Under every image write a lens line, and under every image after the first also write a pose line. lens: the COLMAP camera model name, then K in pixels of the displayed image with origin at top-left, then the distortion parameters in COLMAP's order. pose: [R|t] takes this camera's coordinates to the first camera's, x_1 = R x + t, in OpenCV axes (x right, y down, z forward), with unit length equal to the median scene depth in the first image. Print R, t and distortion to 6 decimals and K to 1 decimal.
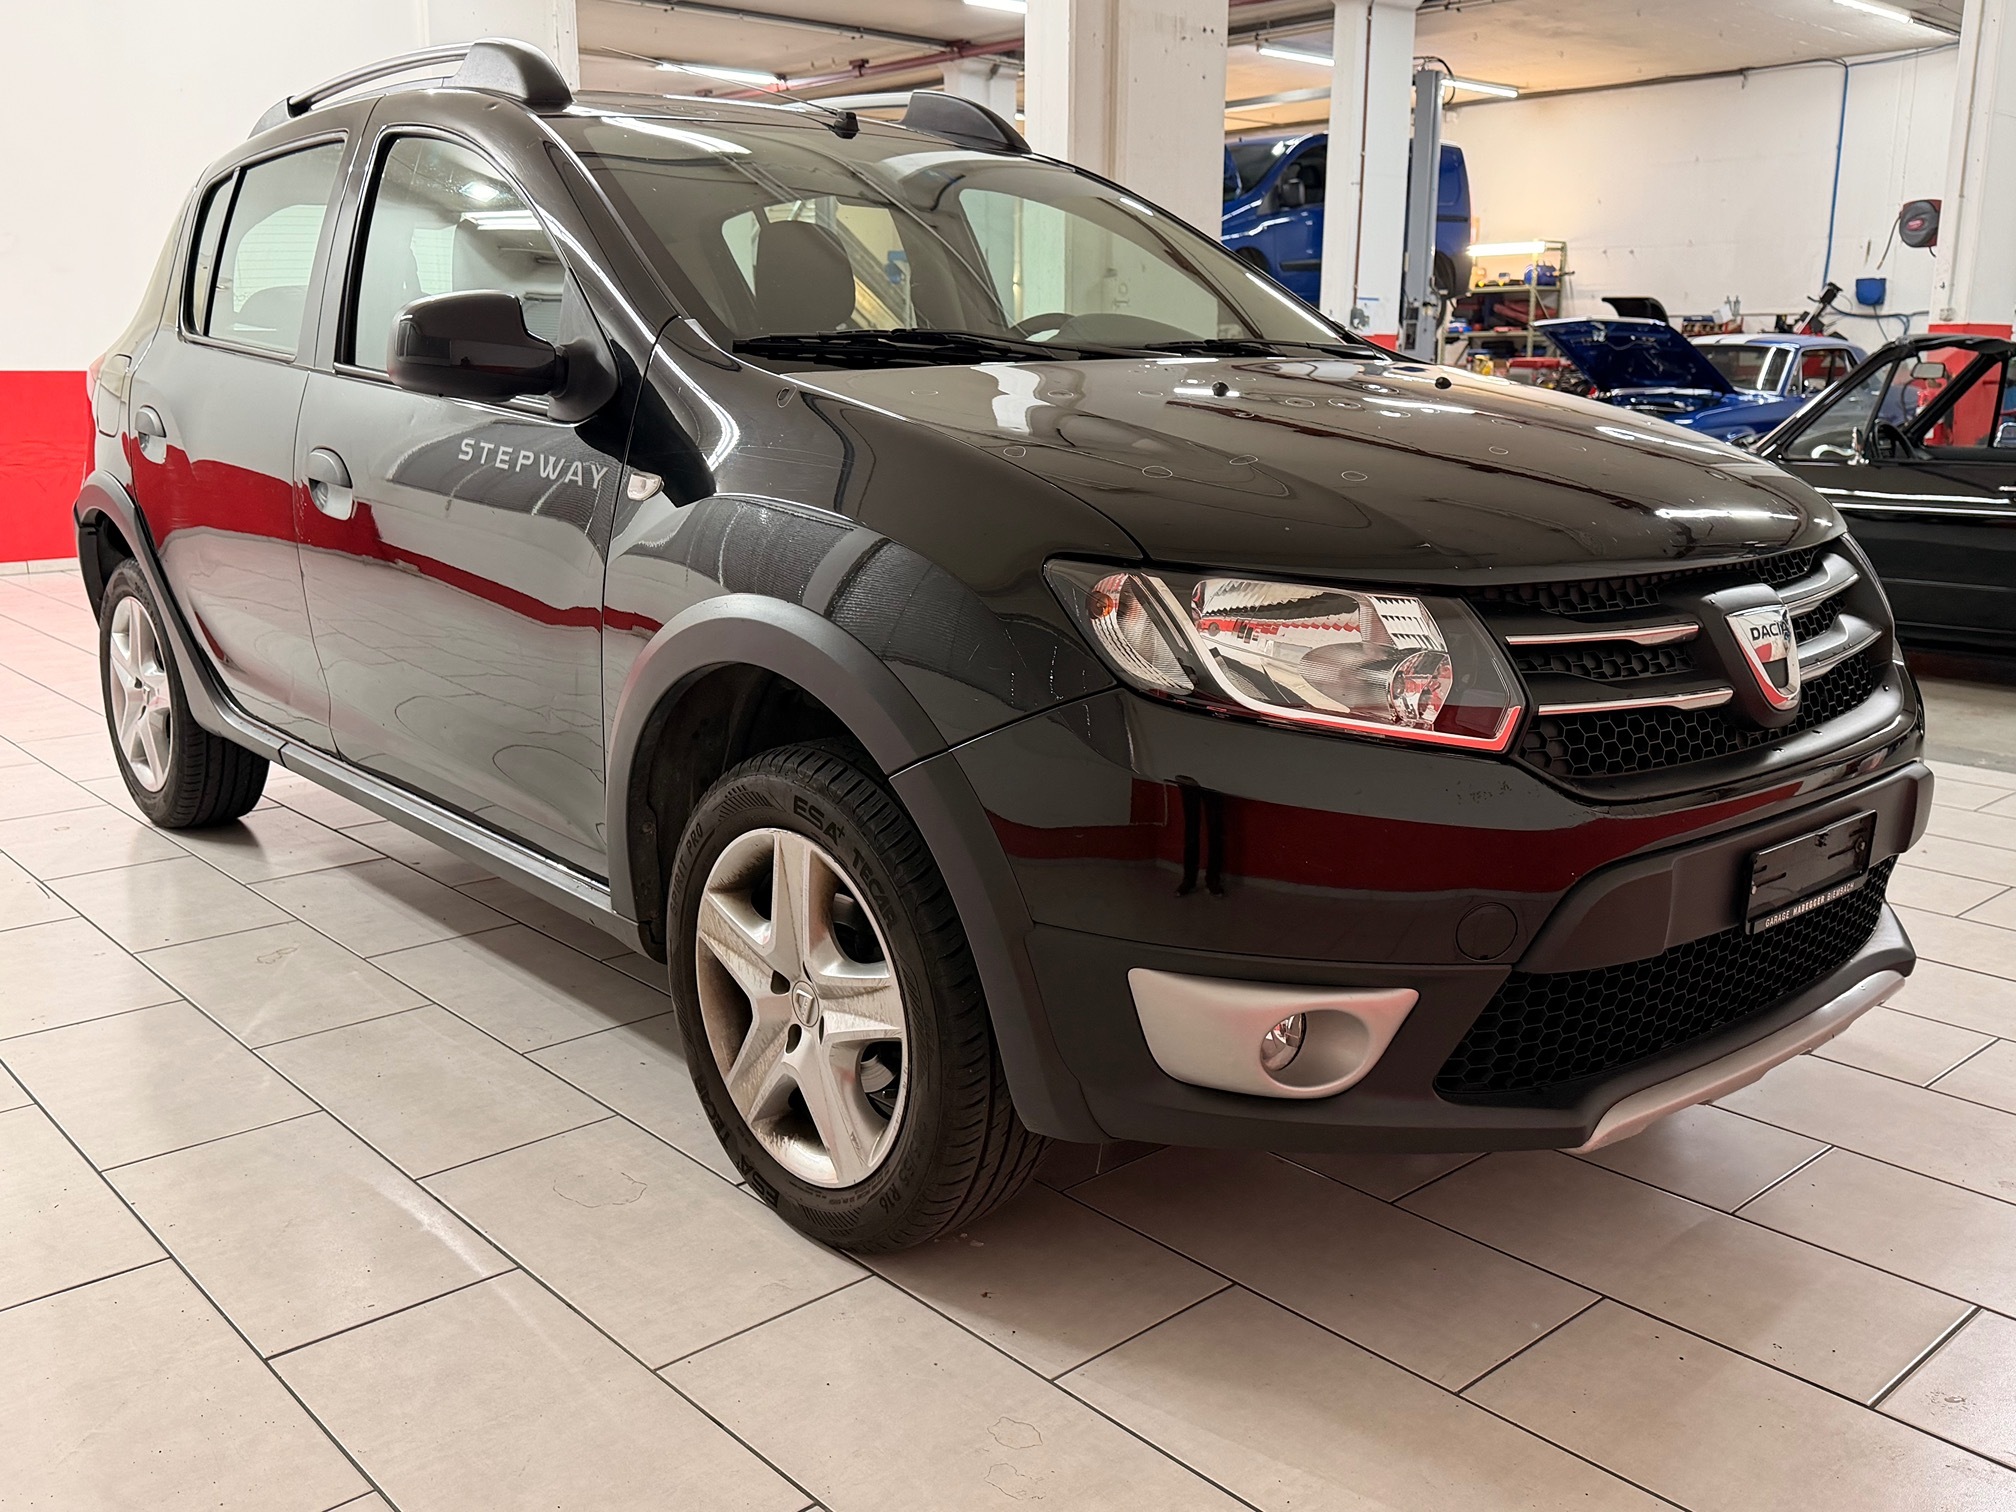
lens RADIAL K [[1767.0, 0, 1008.0], [0, 1767.0, 756.0], [0, 0, 1]] dist [0.114522, -0.183389]
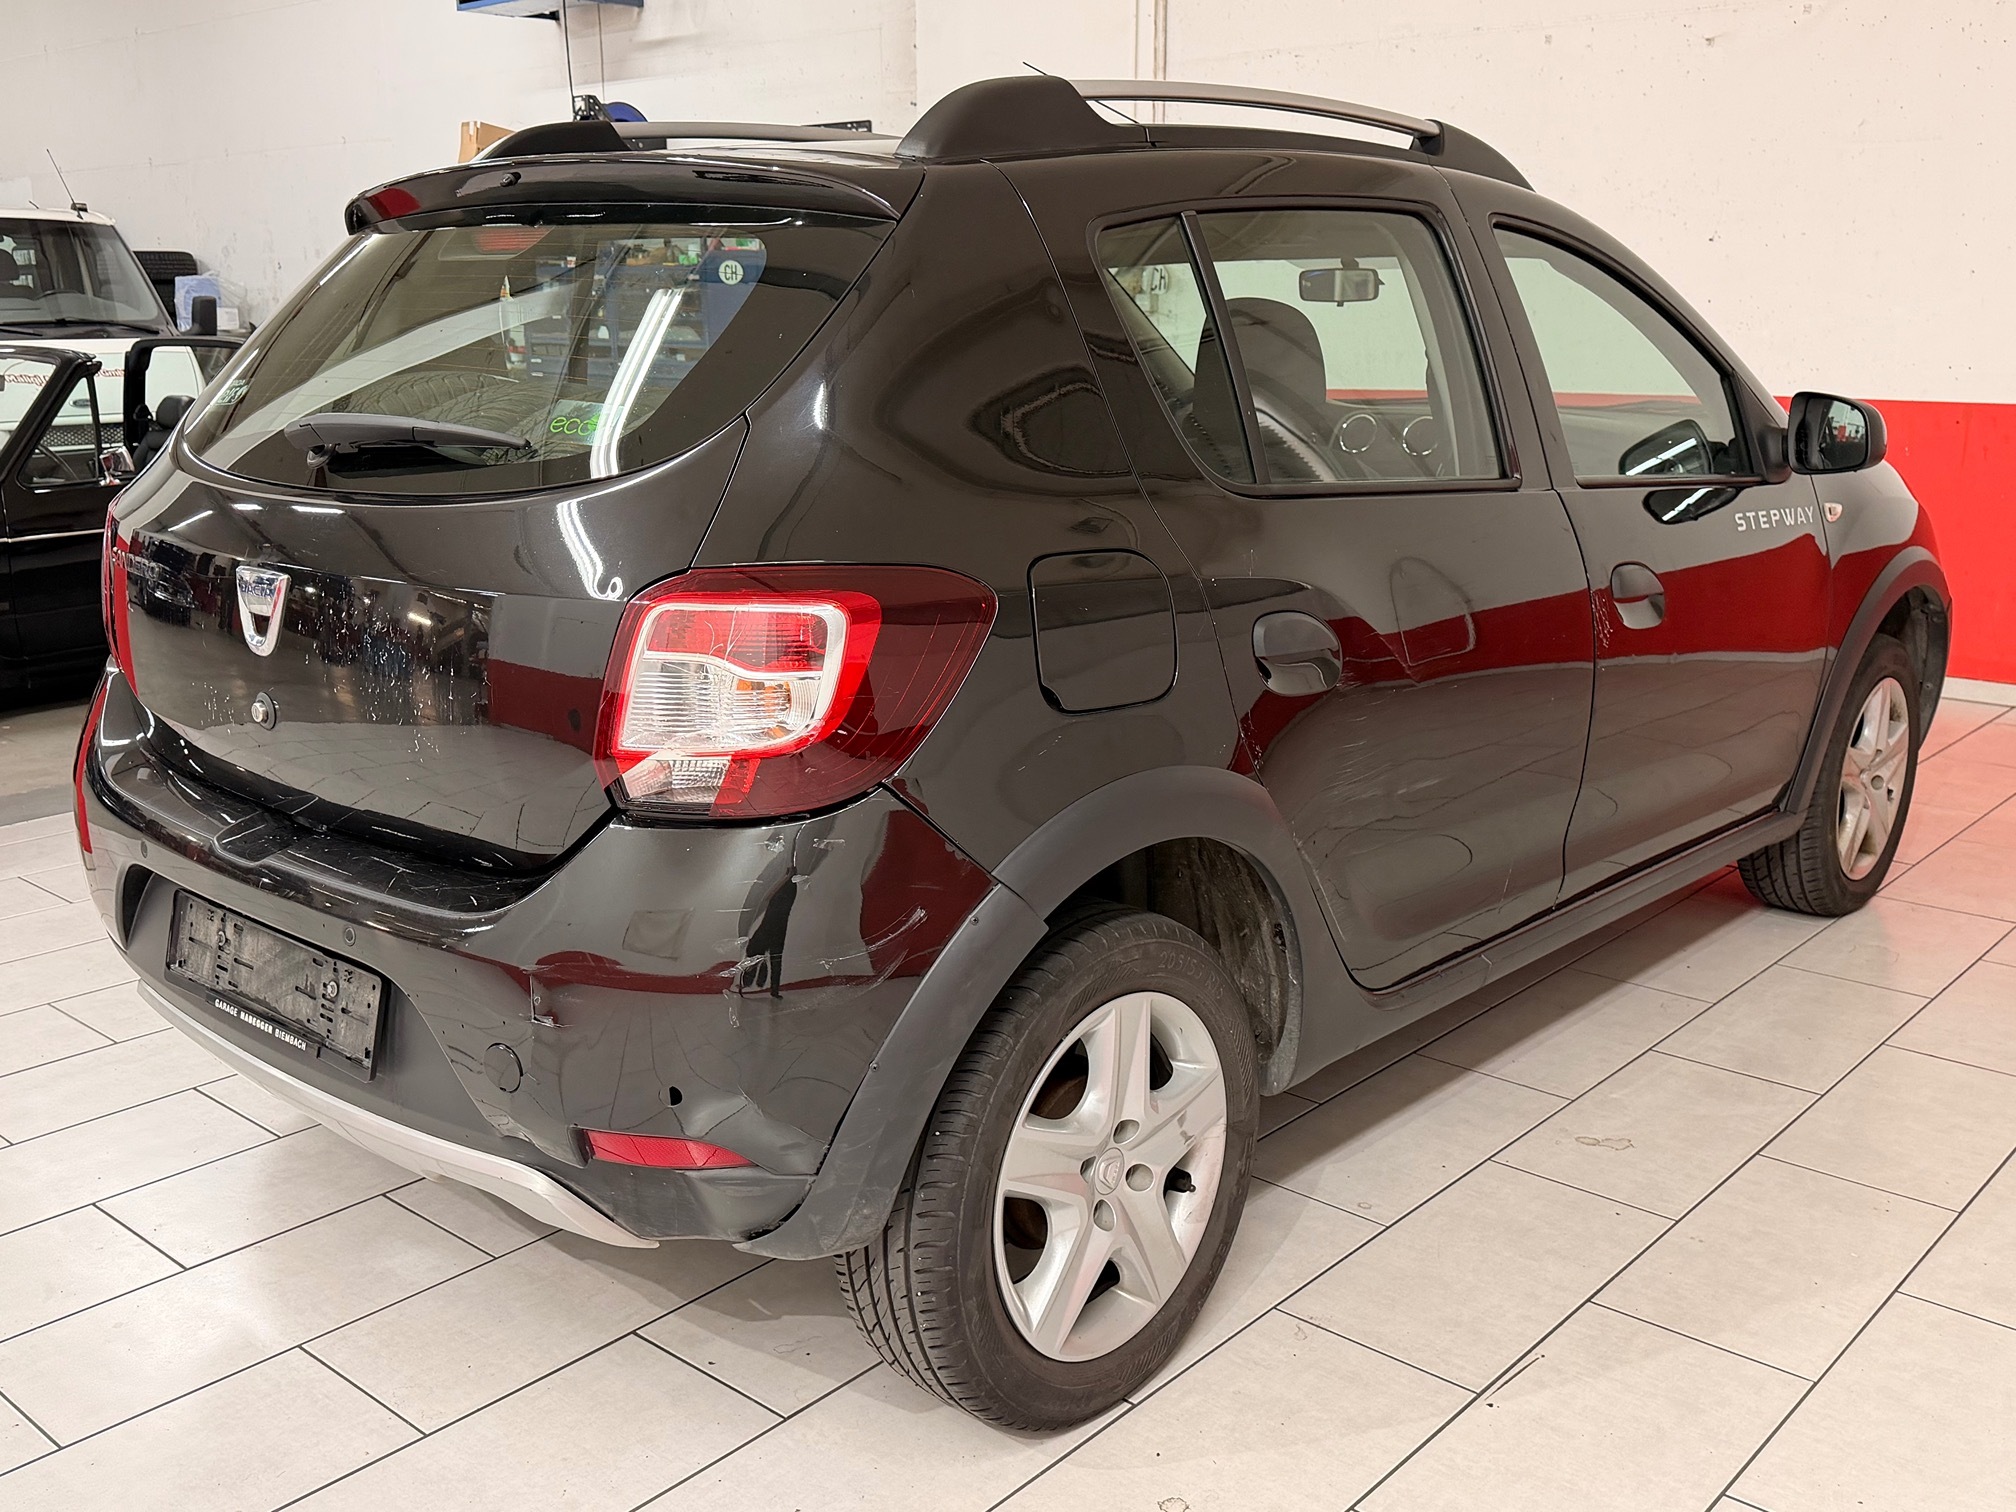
lens RADIAL K [[1883.1, 0, 998.5], [0, 1883.1, 764.5], [0, 0, 1]] dist [0.217458, -0.546997]
pose [[-0.114105, -0.239313, 0.964214, -1.757540], [0.224872, 0.939142, 0.259701, -0.534529], [-0.967684, 0.246458, -0.053346, 1.826478]]
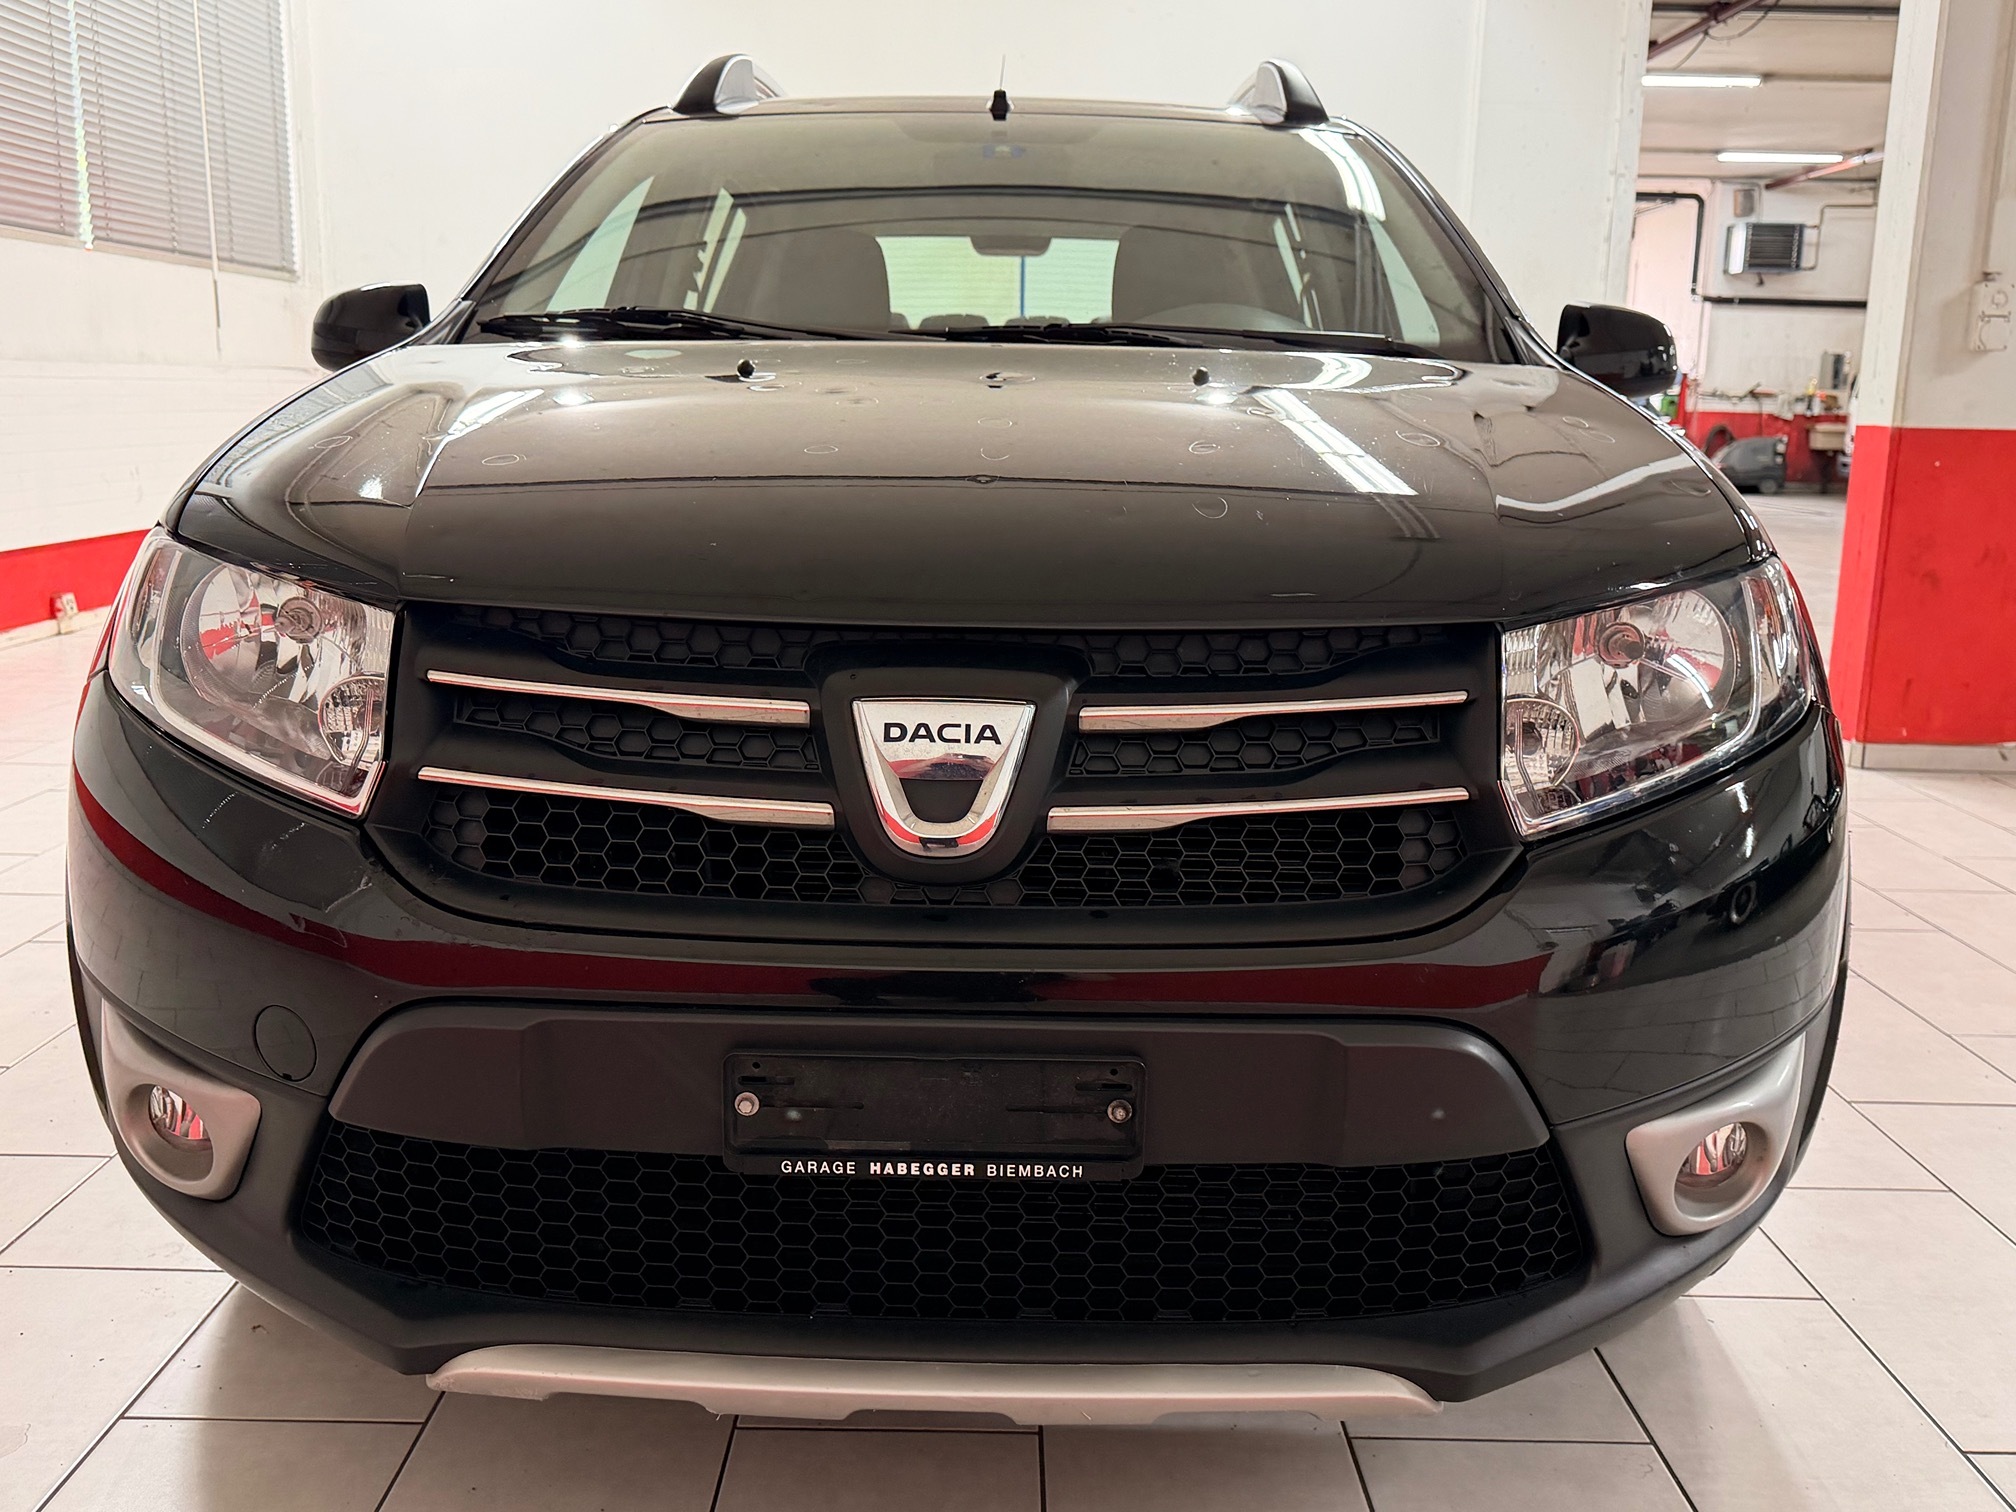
lens RADIAL K [[1767.0, 0, 1008.0], [0, 1767.0, 756.0], [0, 0, 1]] dist [0.114522, -0.183389]
pose [[0.738192, 0.141056, -0.659678, 0.766851], [-0.161857, 0.986364, 0.029789, -0.074575], [0.654885, 0.084784, 0.750958, 0.479426]]
